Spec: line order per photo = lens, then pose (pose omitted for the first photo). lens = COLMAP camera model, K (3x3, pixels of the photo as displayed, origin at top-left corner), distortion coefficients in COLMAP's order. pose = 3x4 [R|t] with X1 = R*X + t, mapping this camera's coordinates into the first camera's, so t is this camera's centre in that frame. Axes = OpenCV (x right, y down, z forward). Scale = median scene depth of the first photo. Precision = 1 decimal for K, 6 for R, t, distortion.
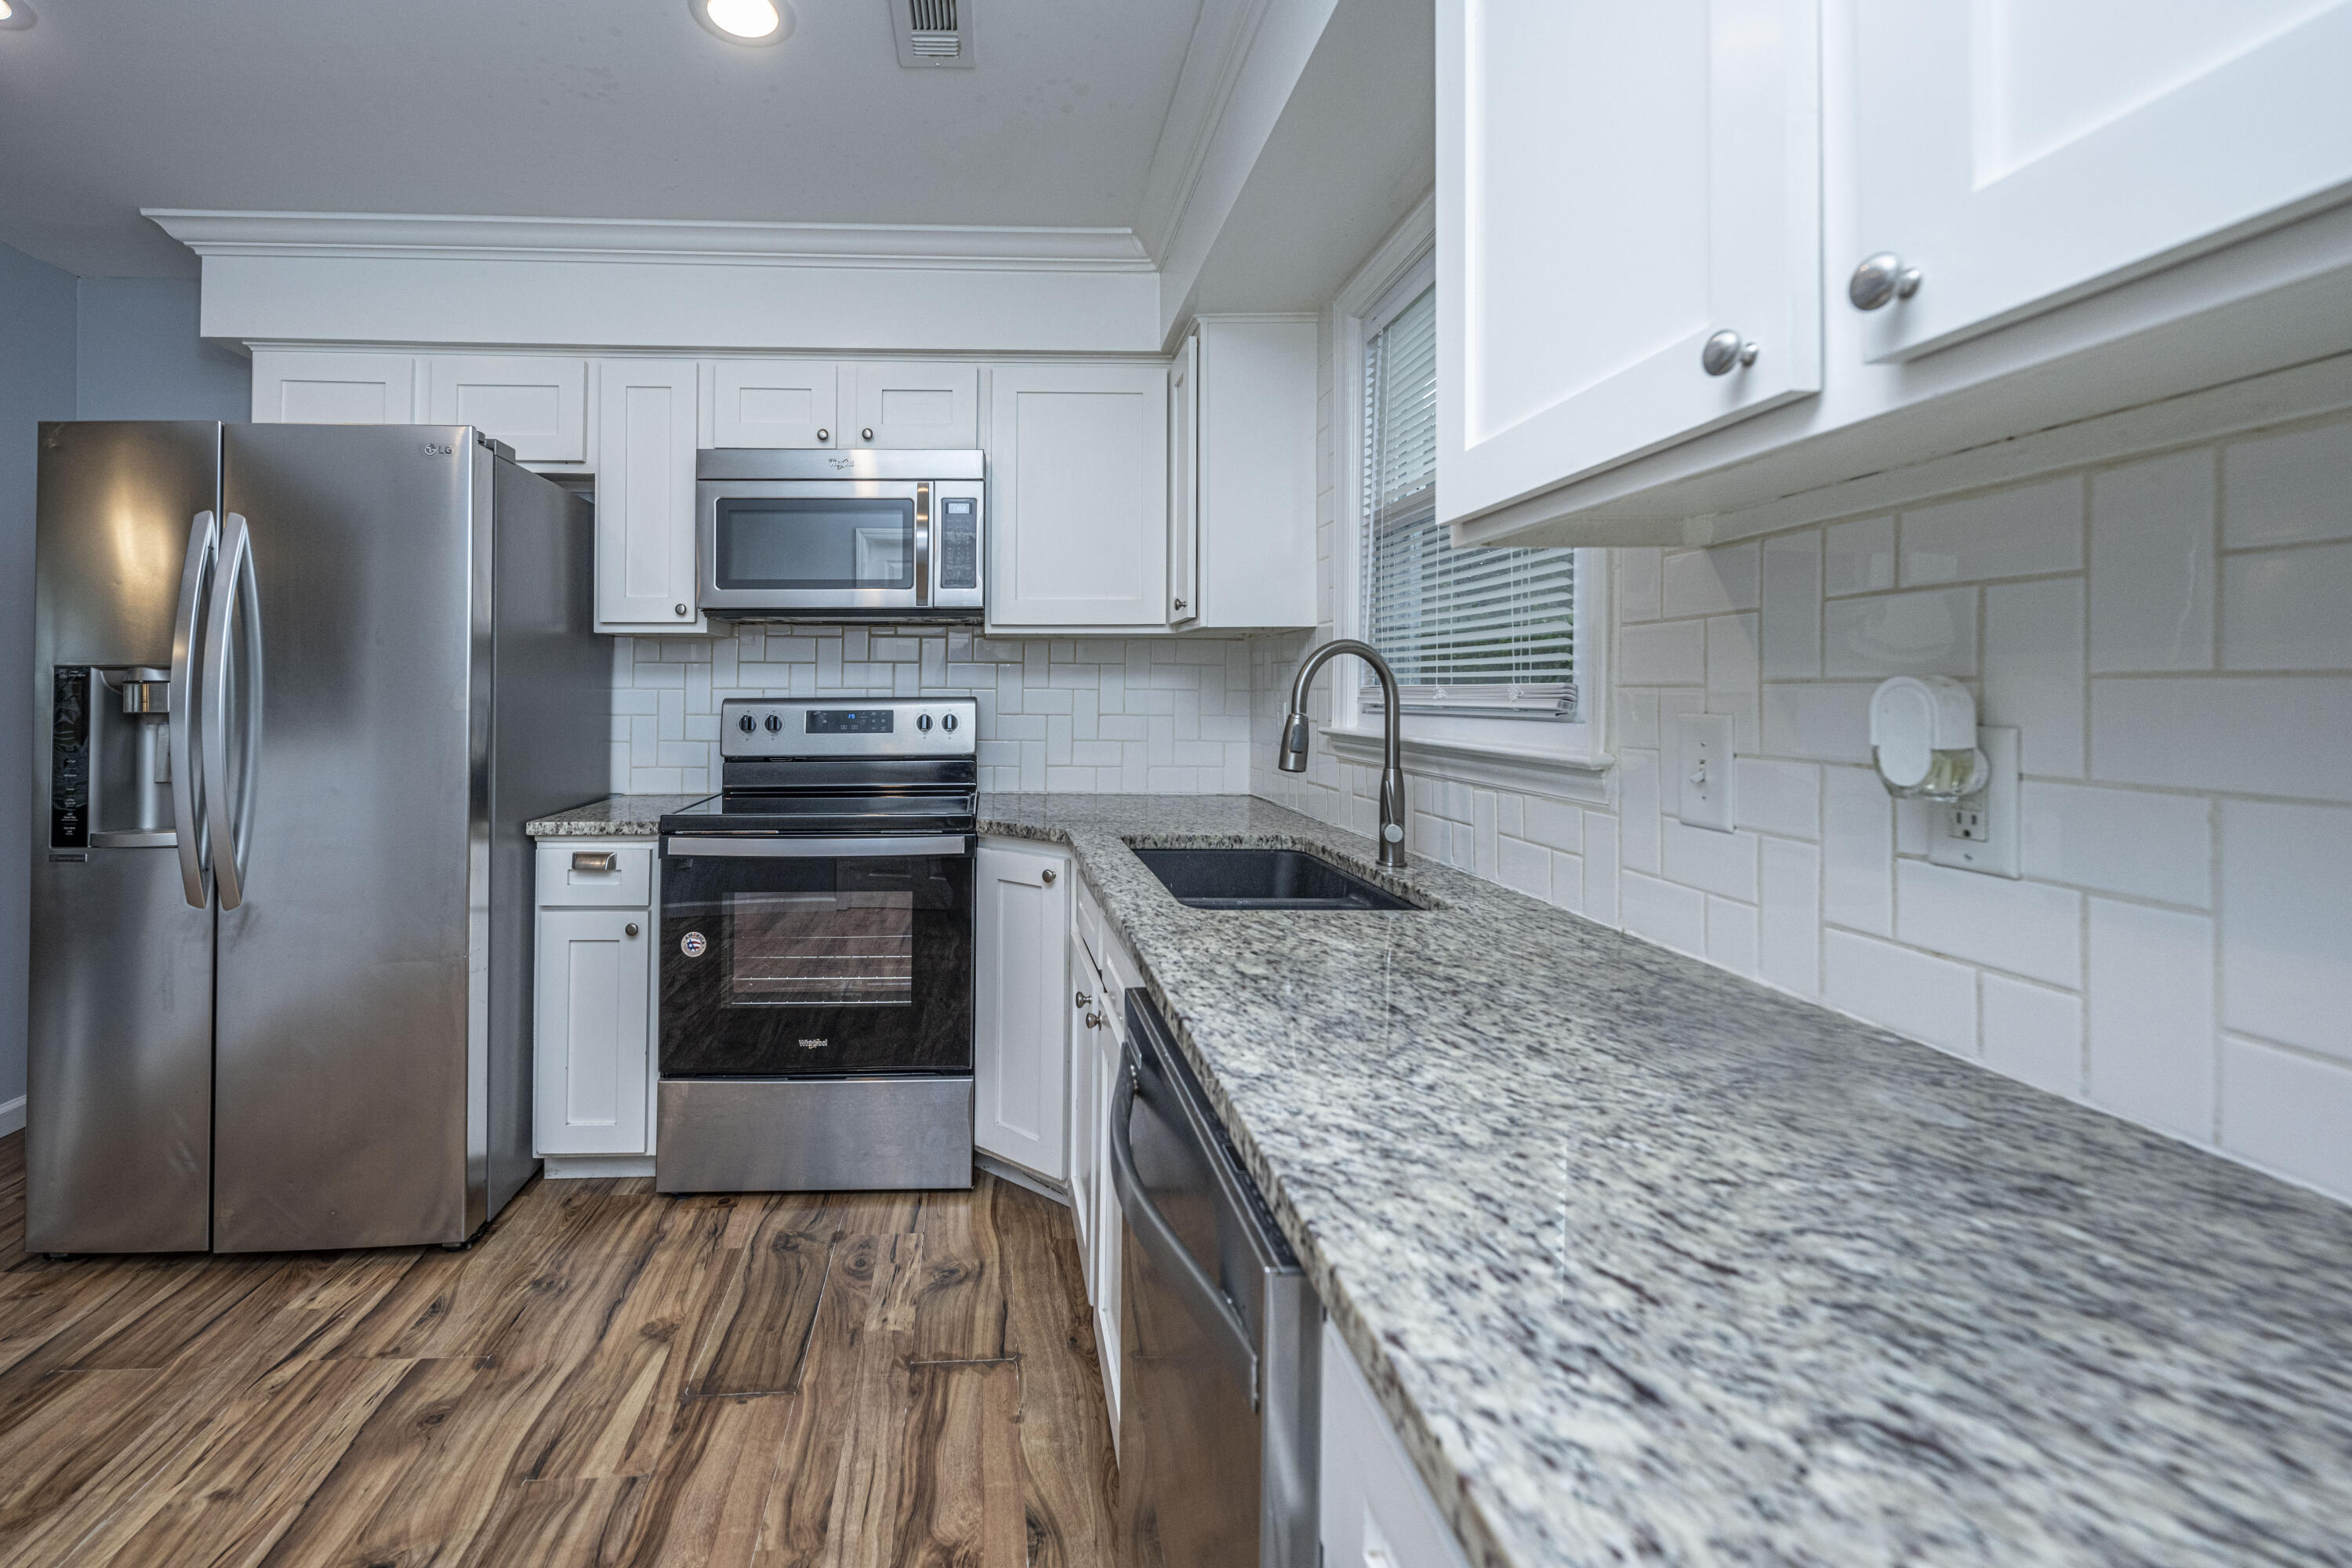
lens RADIAL K [[989.3, 0, 1012.1], [0, 989.3, 701.4], [0, 0, 1]] dist [-0.001315, 0.000415]
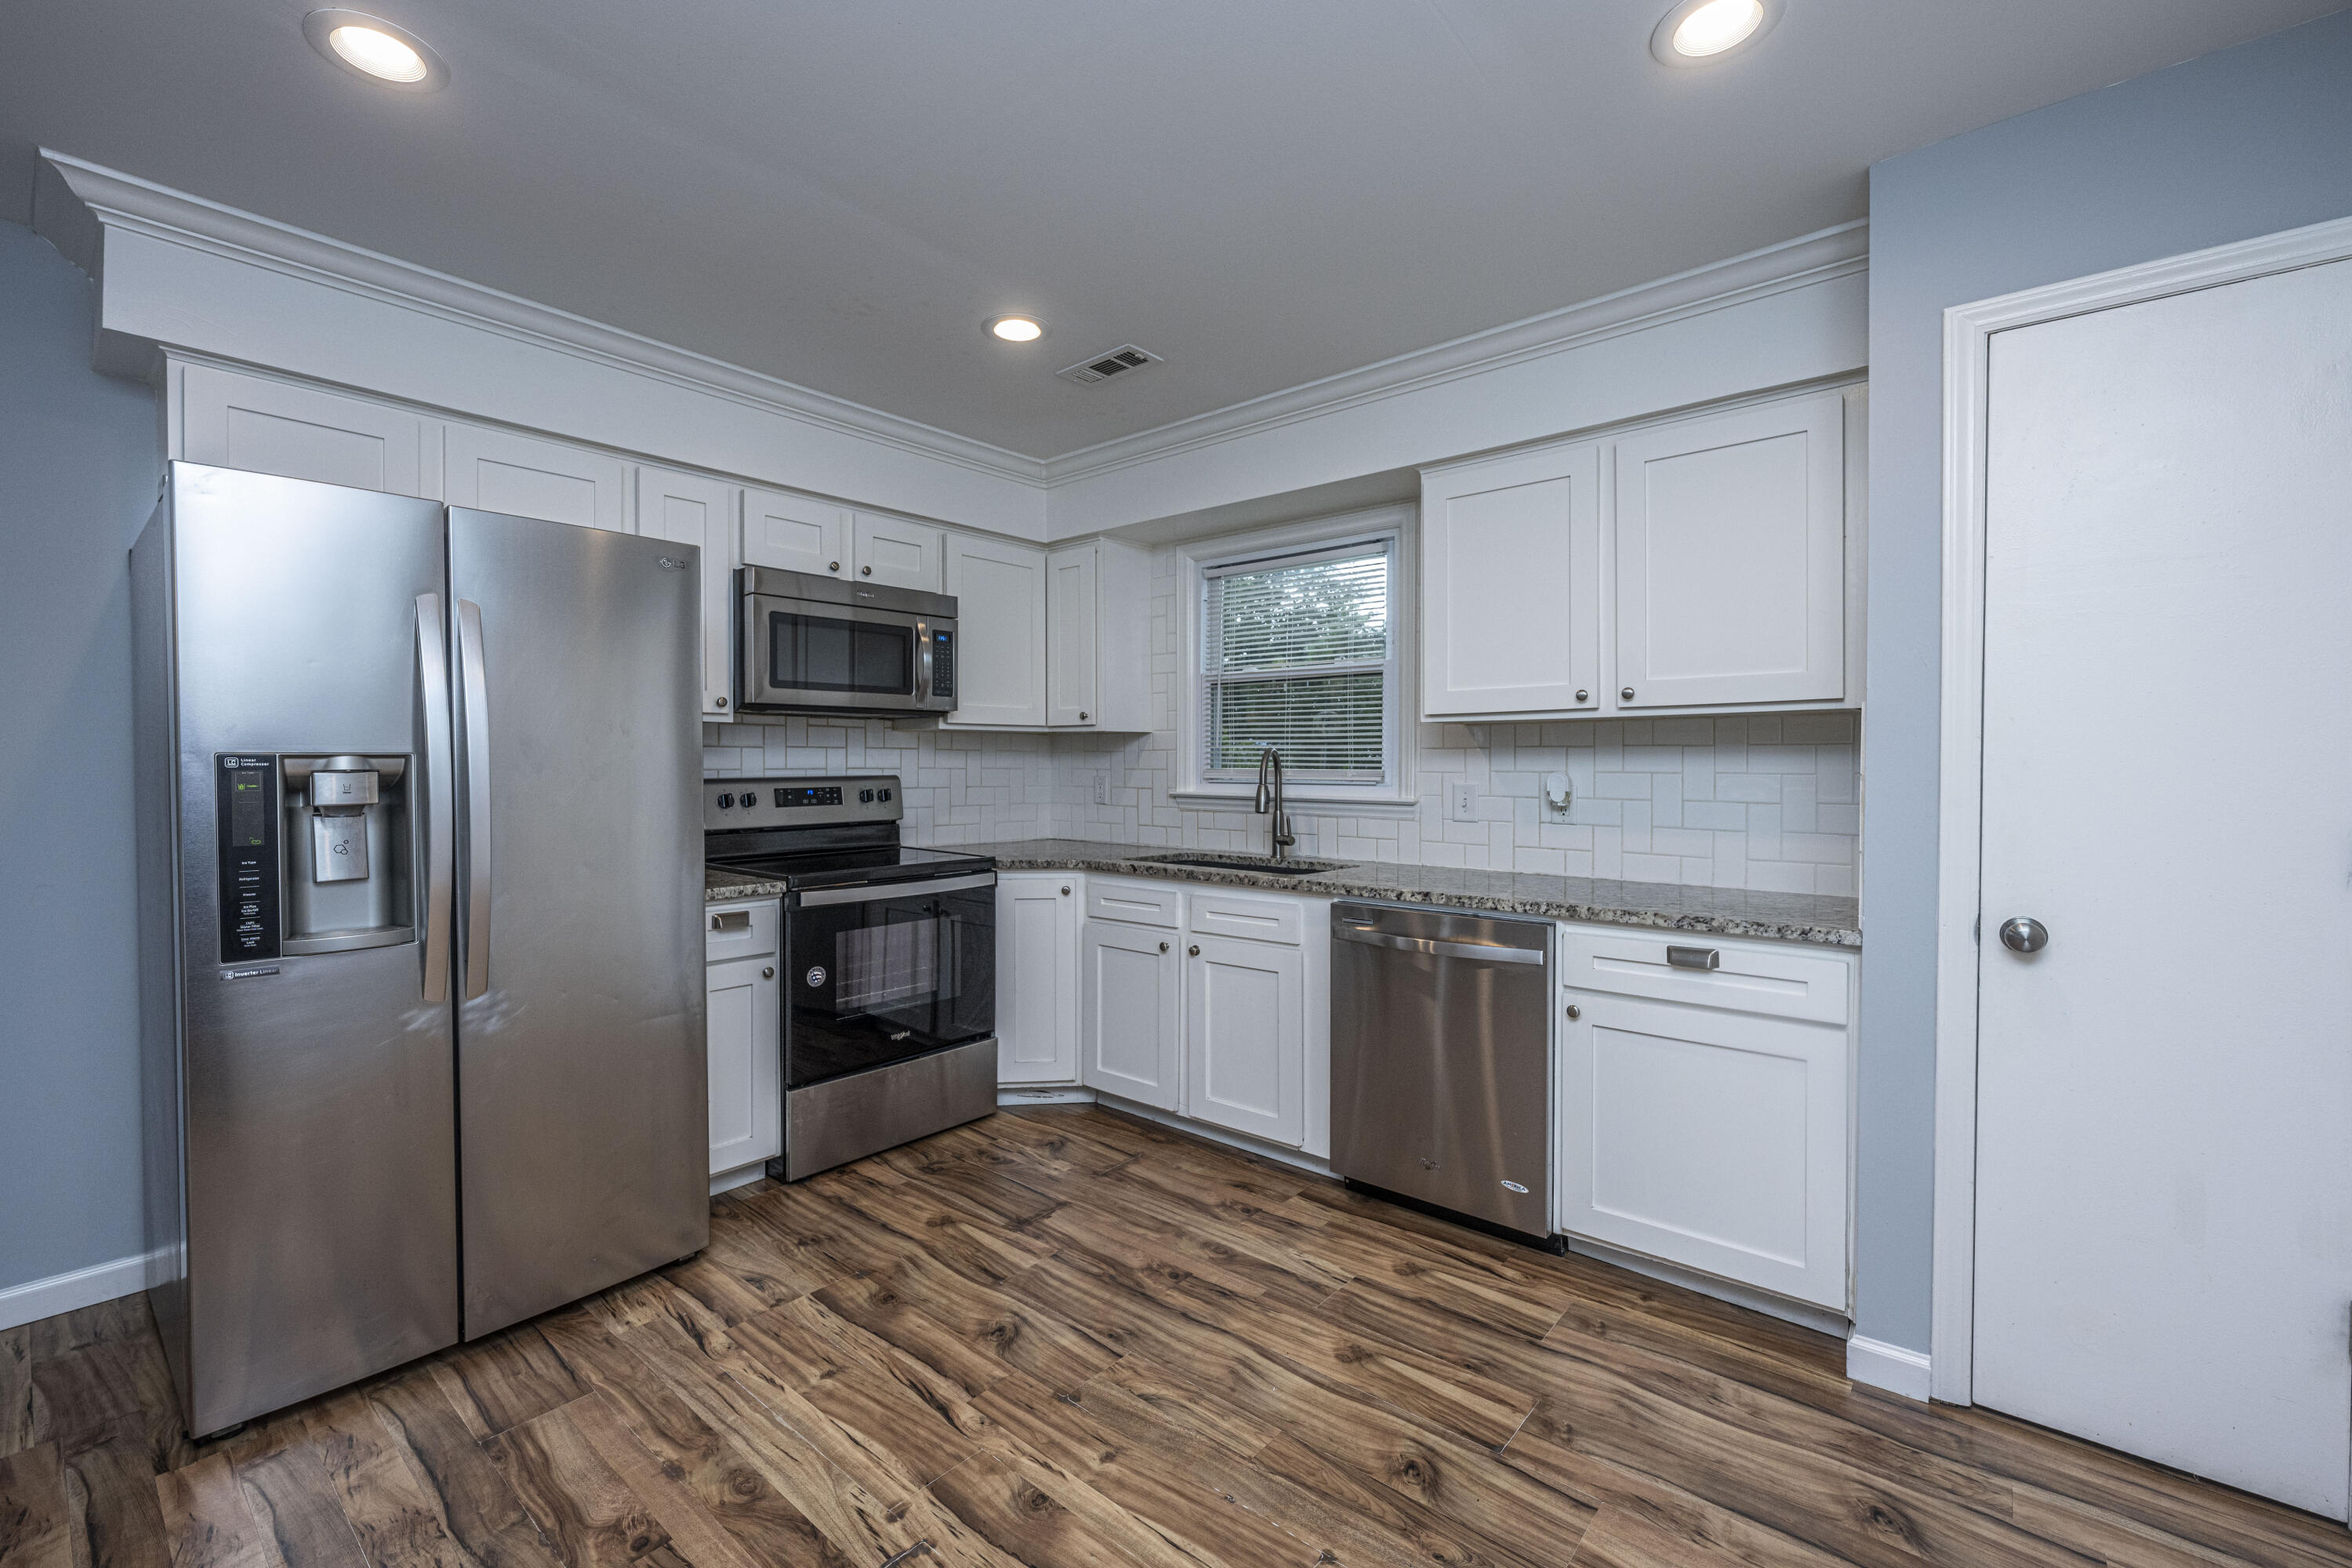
lens RADIAL K [[989.3, 0, 1158.9], [0, 989.3, 785.6], [0, 0, 1]] dist [-0.001315, 0.000415]
pose [[0.652469, -0.014316, 0.757680, -1.053367], [0.001829, 0.999848, 0.017317, -0.016639], [-0.757813, -0.009913, 0.652396, -0.140371]]
